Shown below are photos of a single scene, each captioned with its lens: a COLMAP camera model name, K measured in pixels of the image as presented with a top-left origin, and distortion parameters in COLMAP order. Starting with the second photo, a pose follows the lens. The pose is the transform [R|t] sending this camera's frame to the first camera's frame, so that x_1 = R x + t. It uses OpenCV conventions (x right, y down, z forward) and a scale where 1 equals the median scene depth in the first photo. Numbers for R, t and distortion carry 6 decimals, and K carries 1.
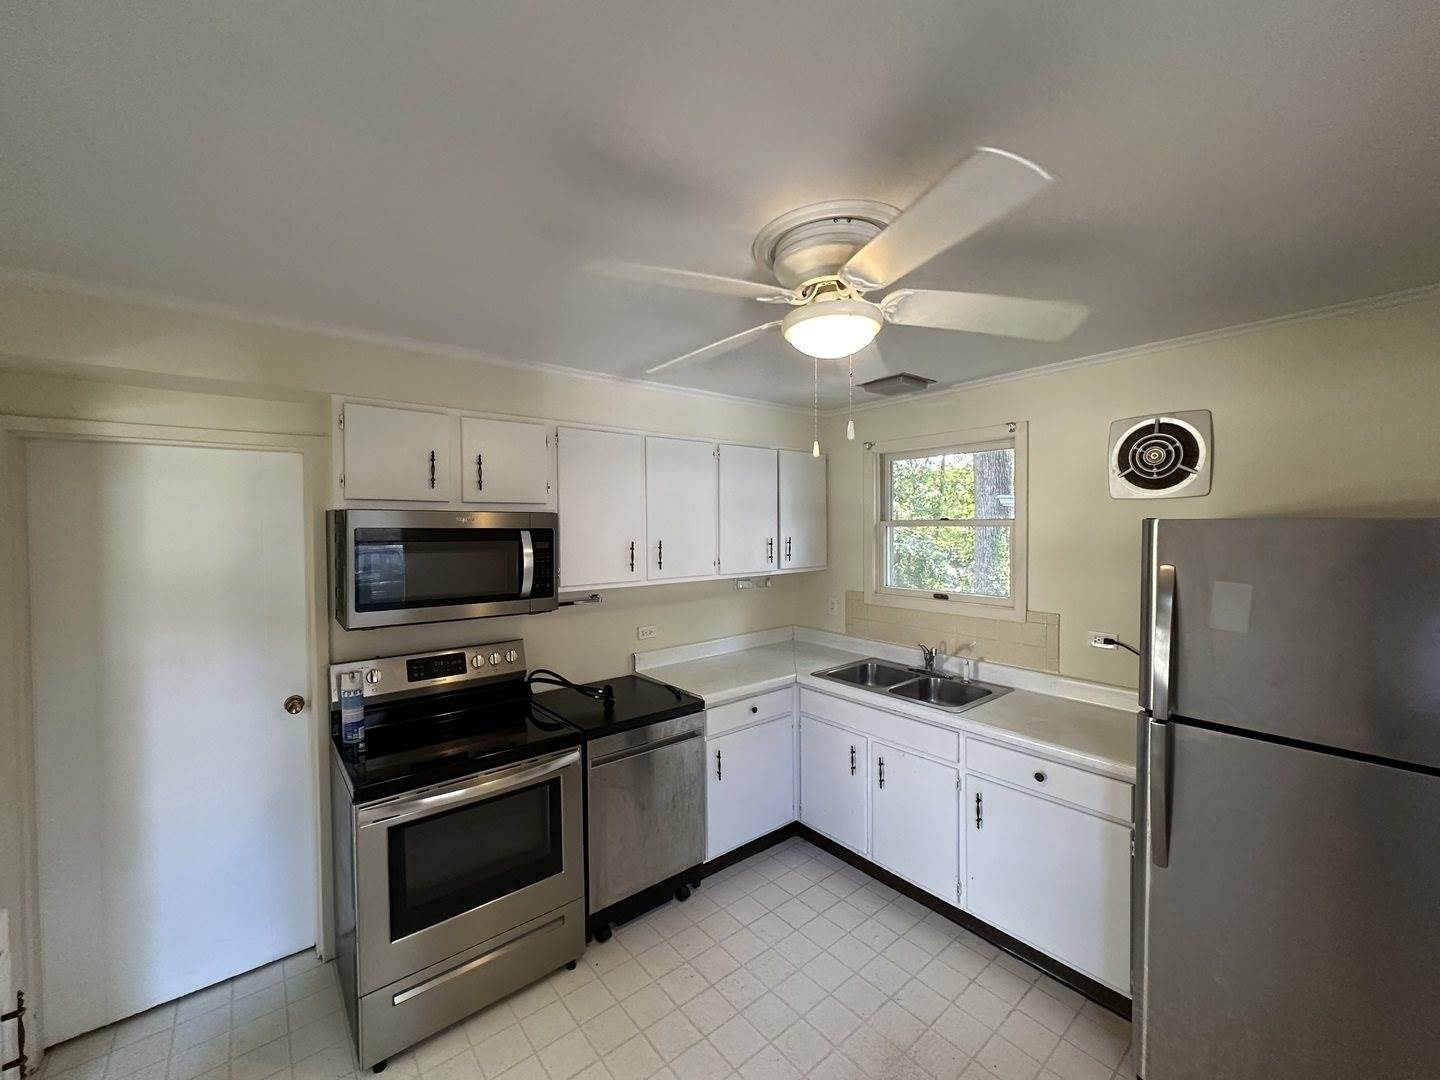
lens RADIAL K [[572.8, 0, 715.3], [0, 572.8, 542.5], [0, 0, 1]] dist [-0.004124, 0.000855]
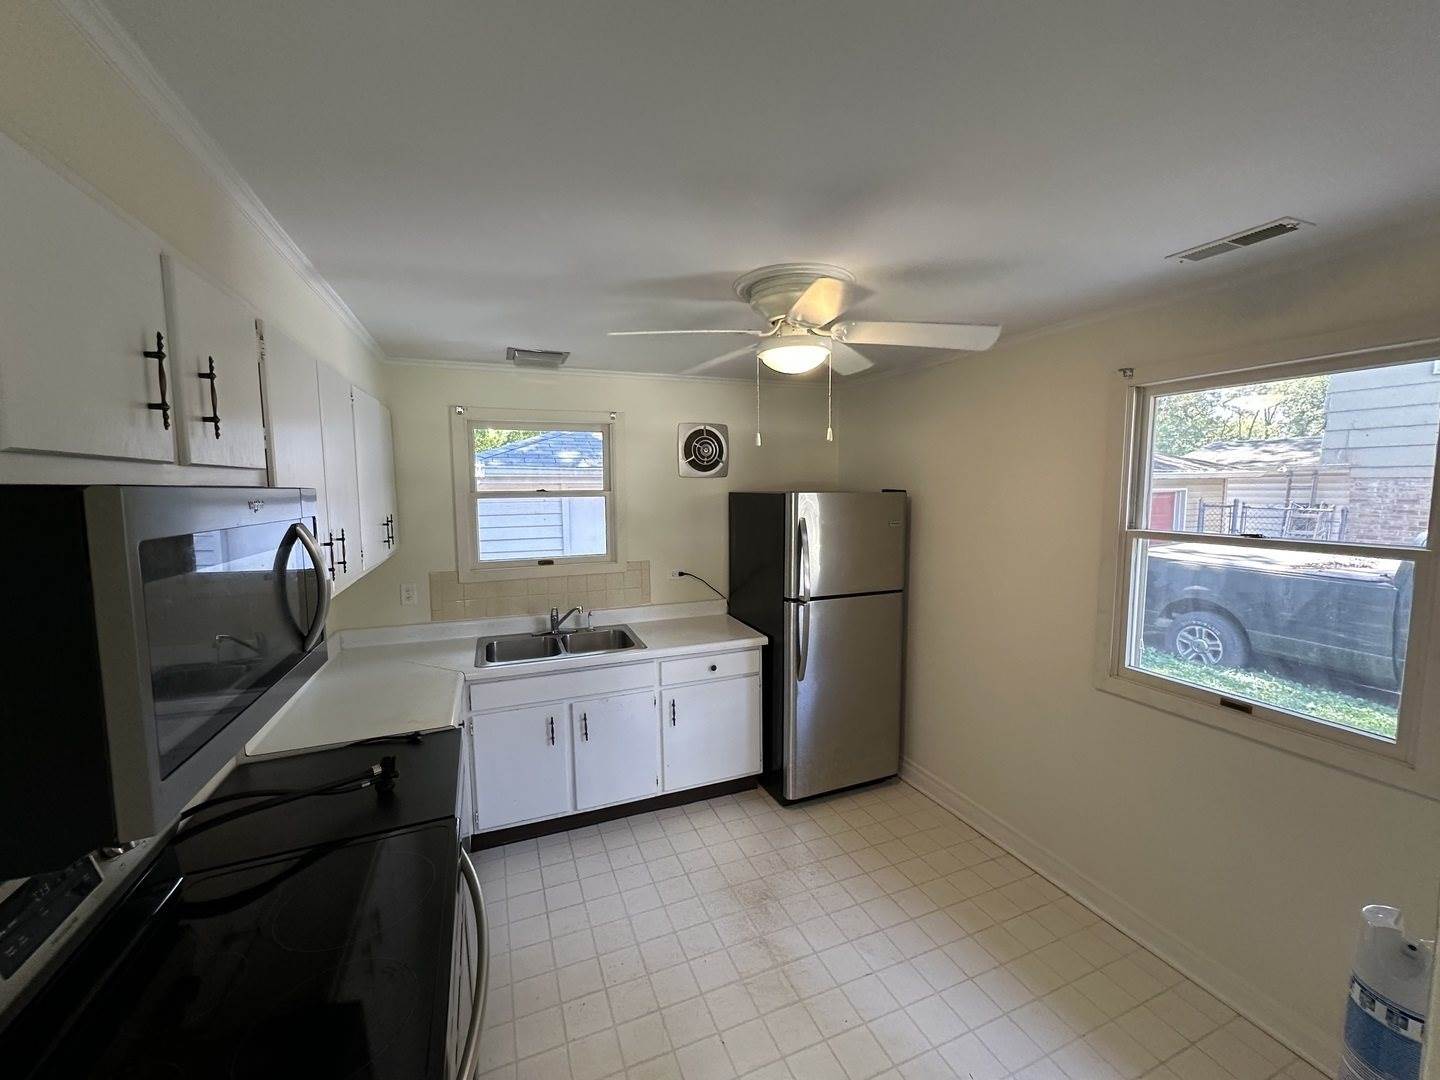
lens RADIAL K [[572.8, 0, 720.6], [0, 572.8, 541.1], [0, 0, 1]] dist [-0.004124, 0.000855]
pose [[0.299140, -0.092060, 0.949758, -0.715058], [0.034903, 0.995725, 0.085522, -0.036020], [-0.953571, 0.007567, 0.301074, 0.481686]]
